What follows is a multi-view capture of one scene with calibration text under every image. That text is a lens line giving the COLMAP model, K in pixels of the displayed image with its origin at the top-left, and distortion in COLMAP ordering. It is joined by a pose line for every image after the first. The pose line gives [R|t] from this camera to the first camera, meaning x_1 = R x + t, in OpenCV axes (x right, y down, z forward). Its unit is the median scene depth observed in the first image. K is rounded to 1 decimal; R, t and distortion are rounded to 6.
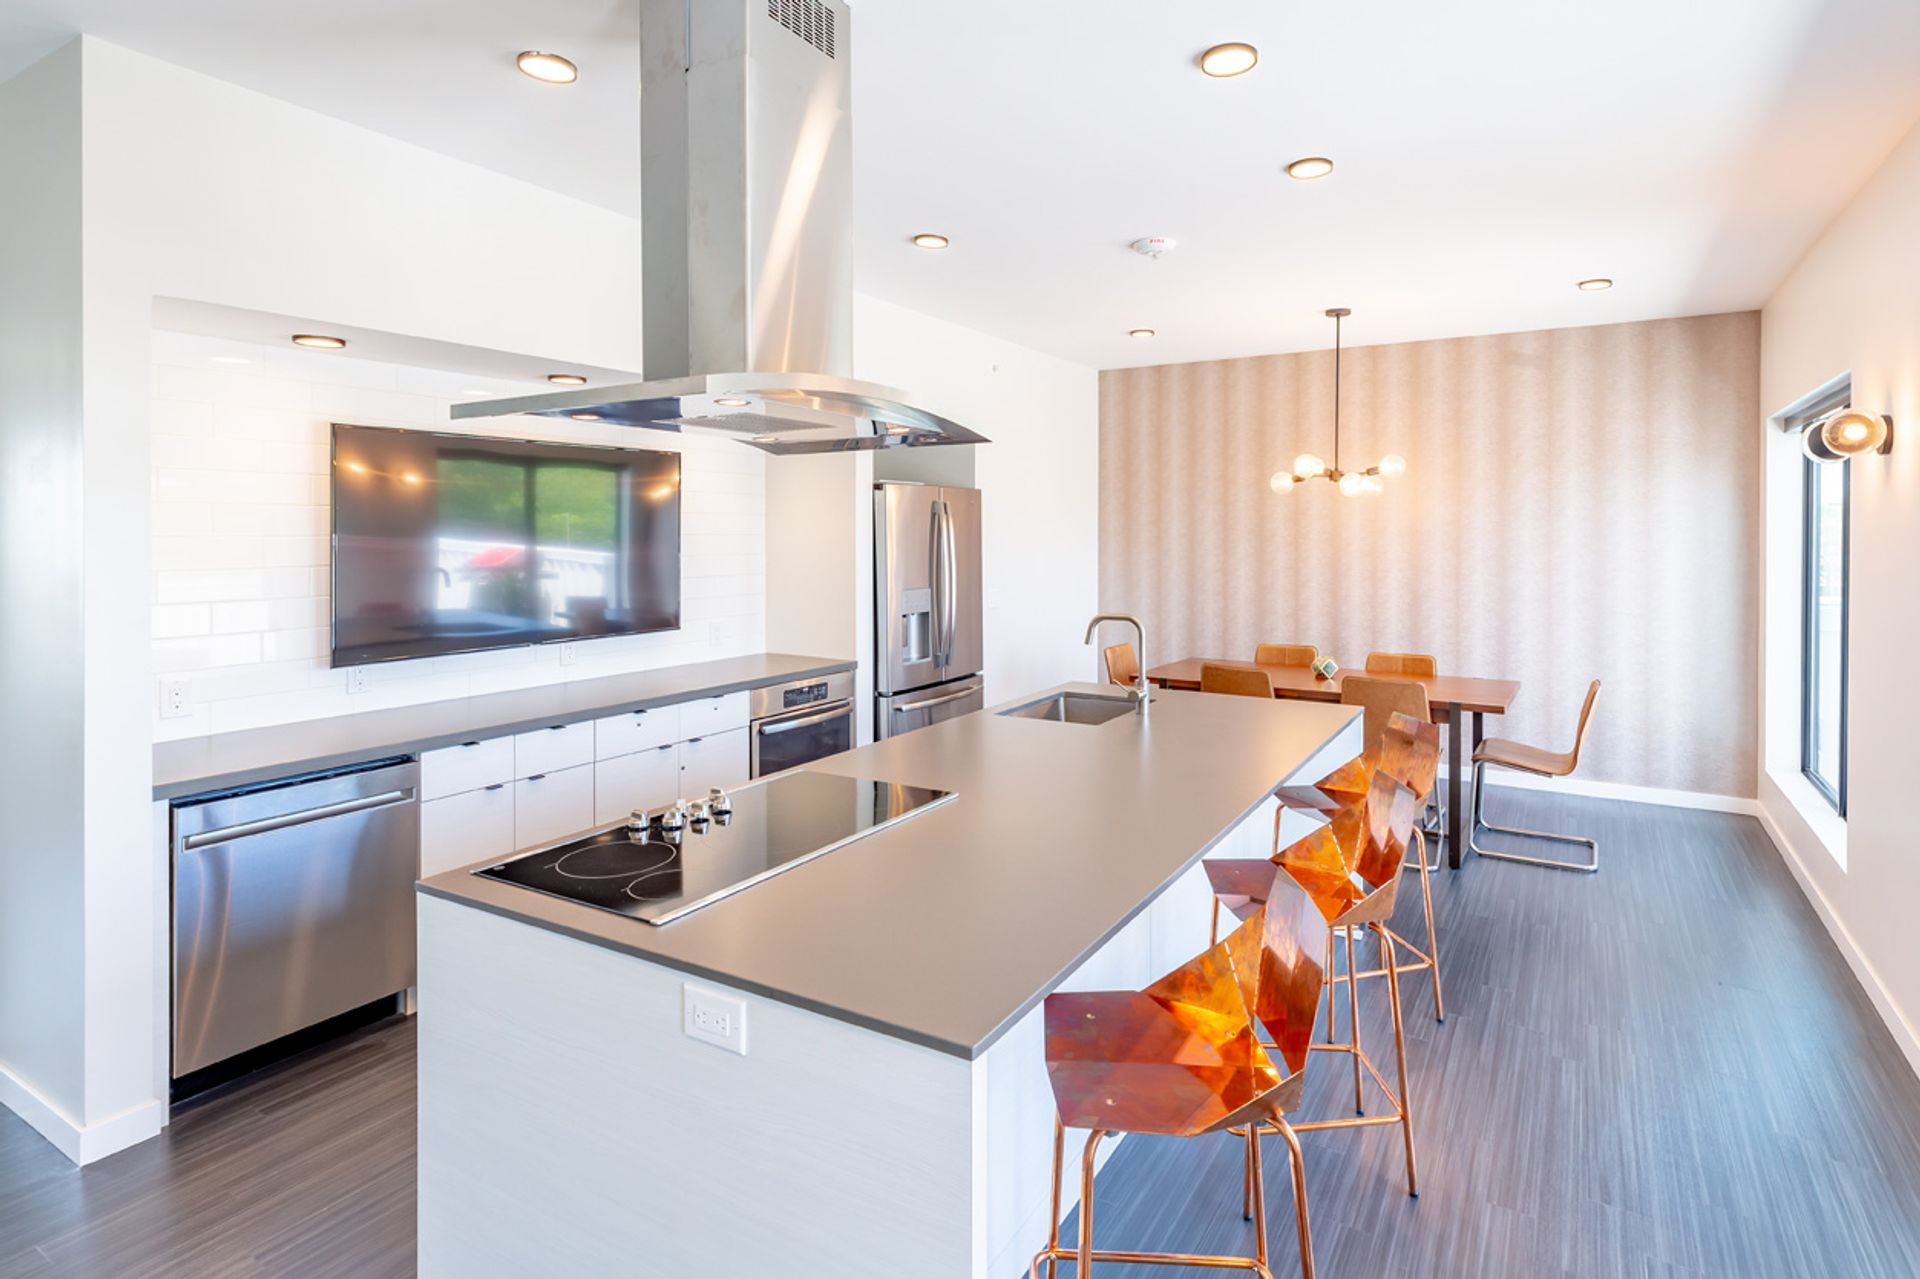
lens RADIAL K [[967.2, 0, 1030.5], [0, 967.2, 545.4], [0, 0, 1]] dist [-0.000470, -0.000117]
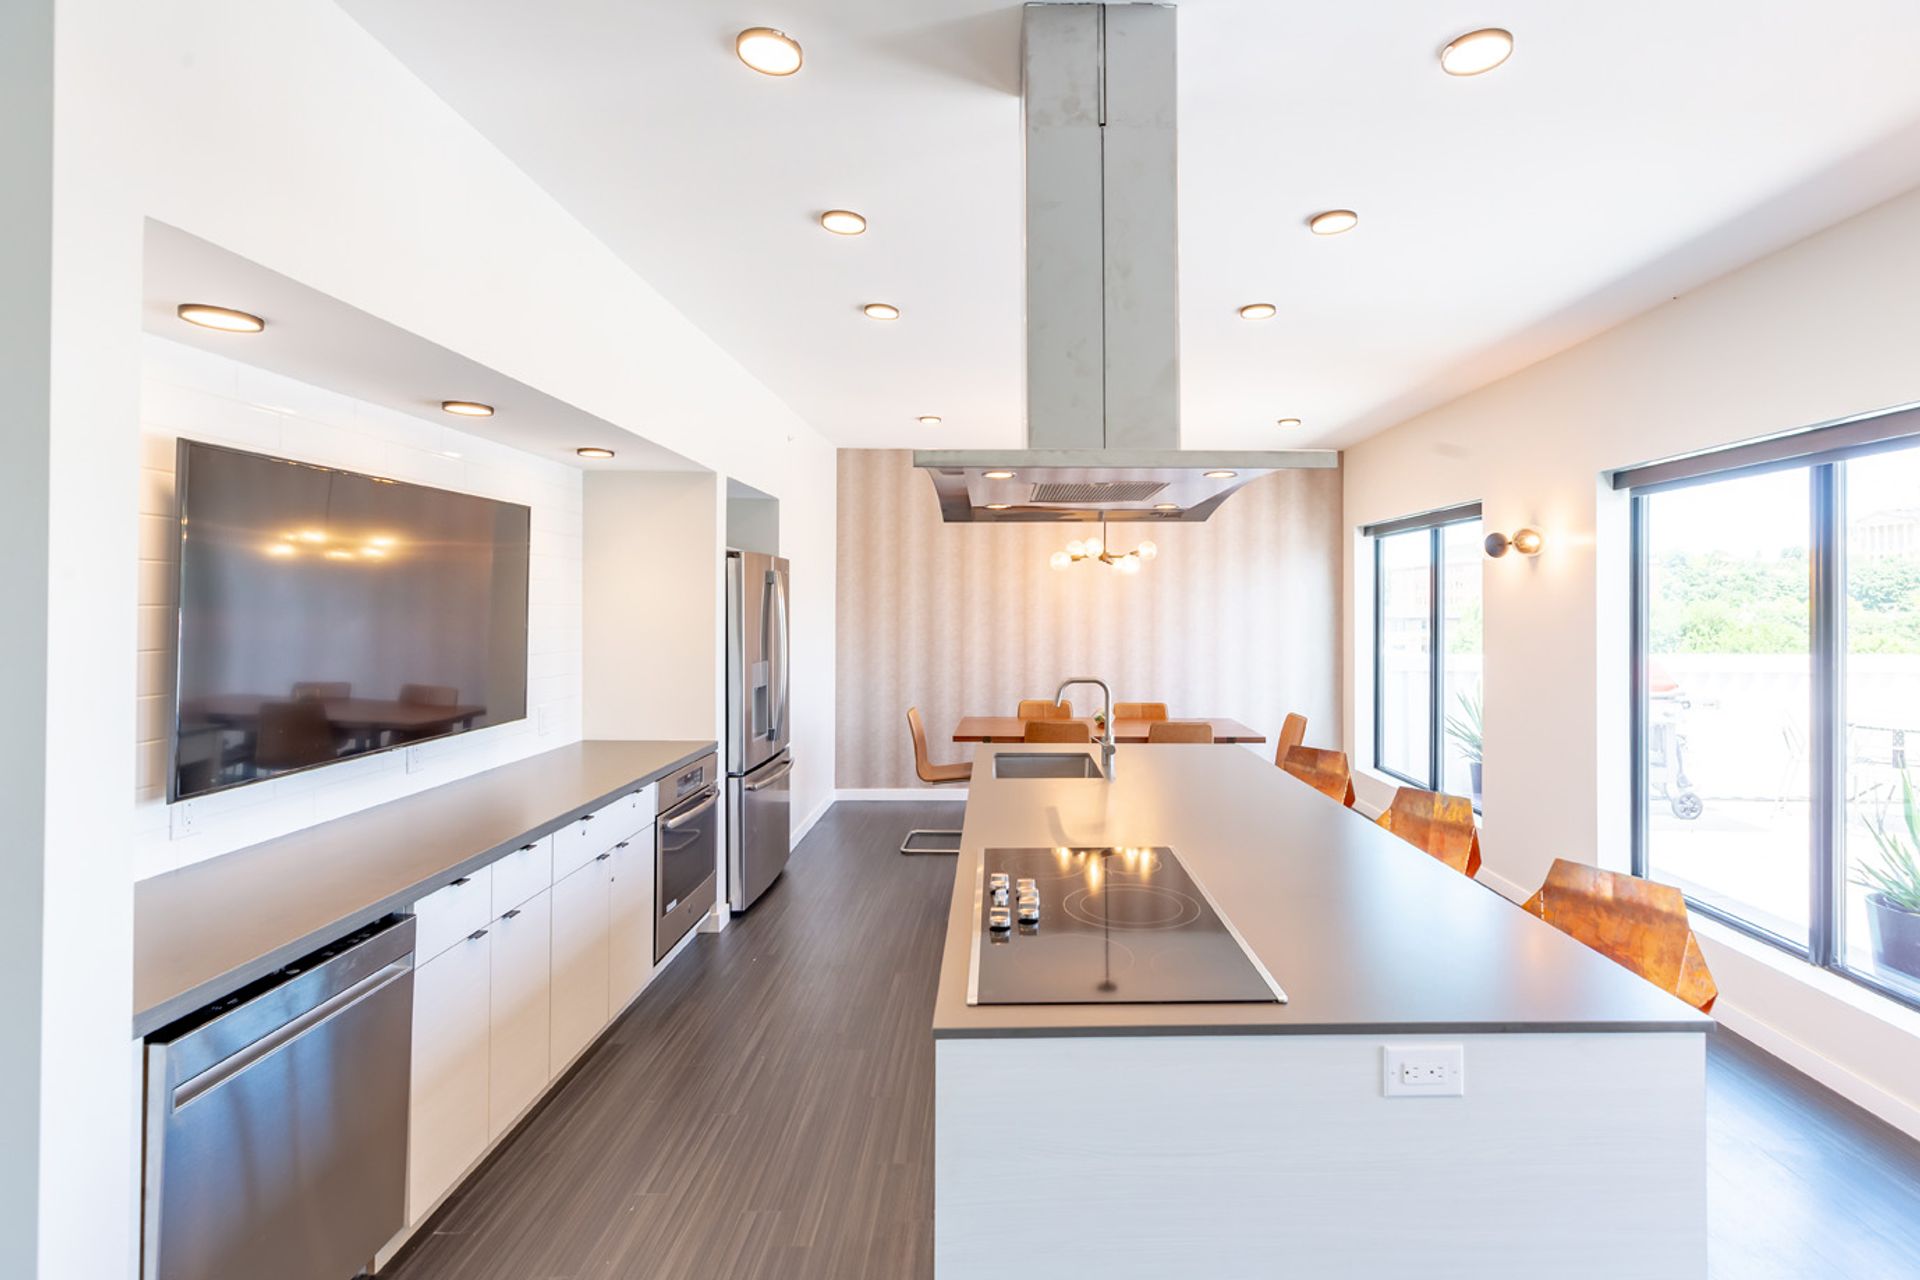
lens RADIAL K [[885.9, 0, 1014.2], [0, 885.9, 593.4], [0, 0, 1]] dist [0.005123, -0.000010]
pose [[0.863395, 0.009144, 0.504445, -0.397757], [0.002729, 0.999737, -0.022792, -0.002028], [-0.504520, 0.021055, 0.863143, 0.127021]]
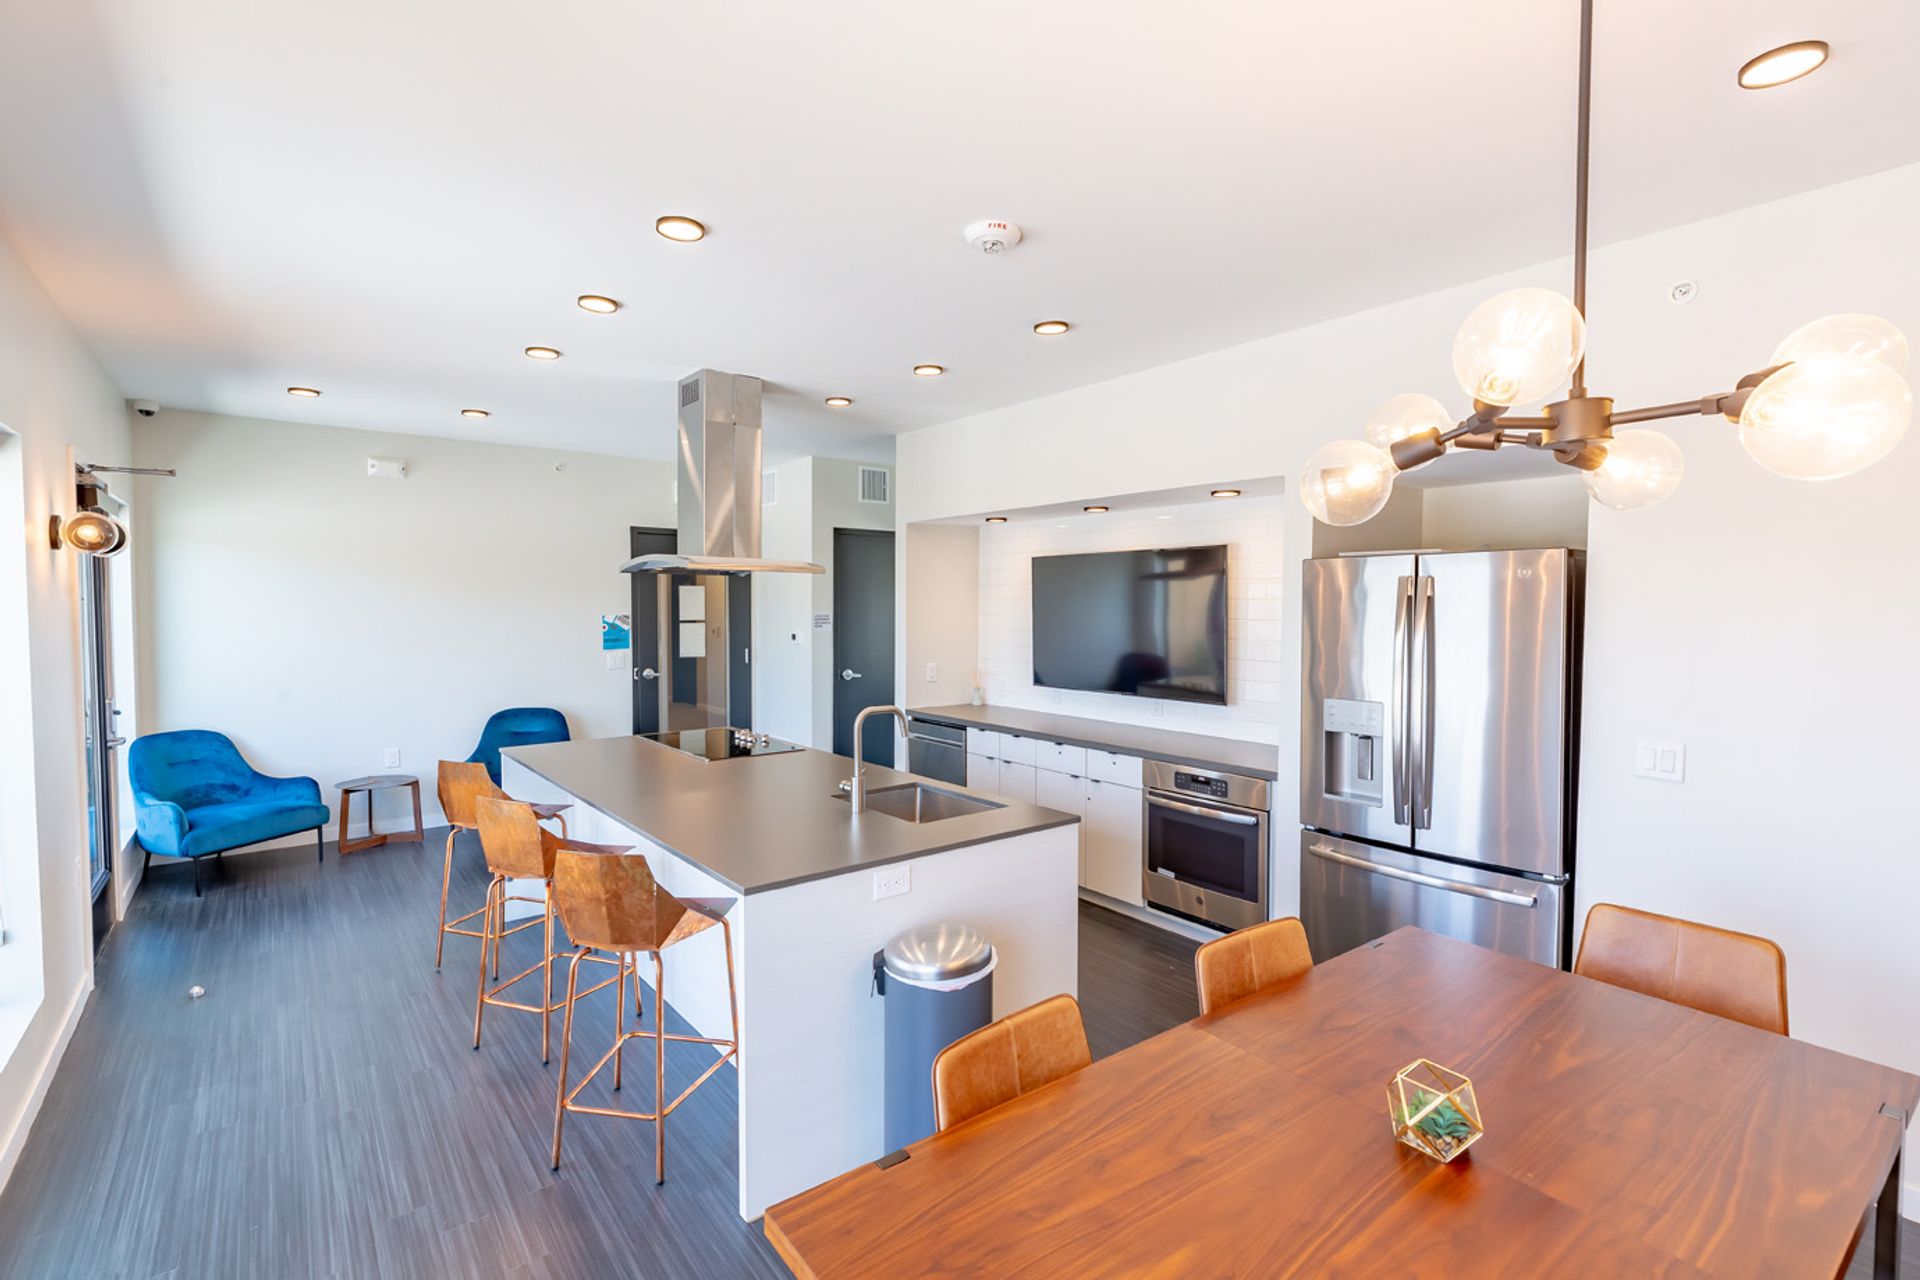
lens RADIAL K [[885.9, 0, 960.5], [0, 885.9, 631.3], [0, 0, 1]] dist [0.005123, -0.000010]
pose [[-0.378707, 0.029338, -0.925052, 0.713502], [-0.014738, 0.999180, 0.037723, -0.033342], [0.925399, 0.027920, -0.377964, 1.138800]]
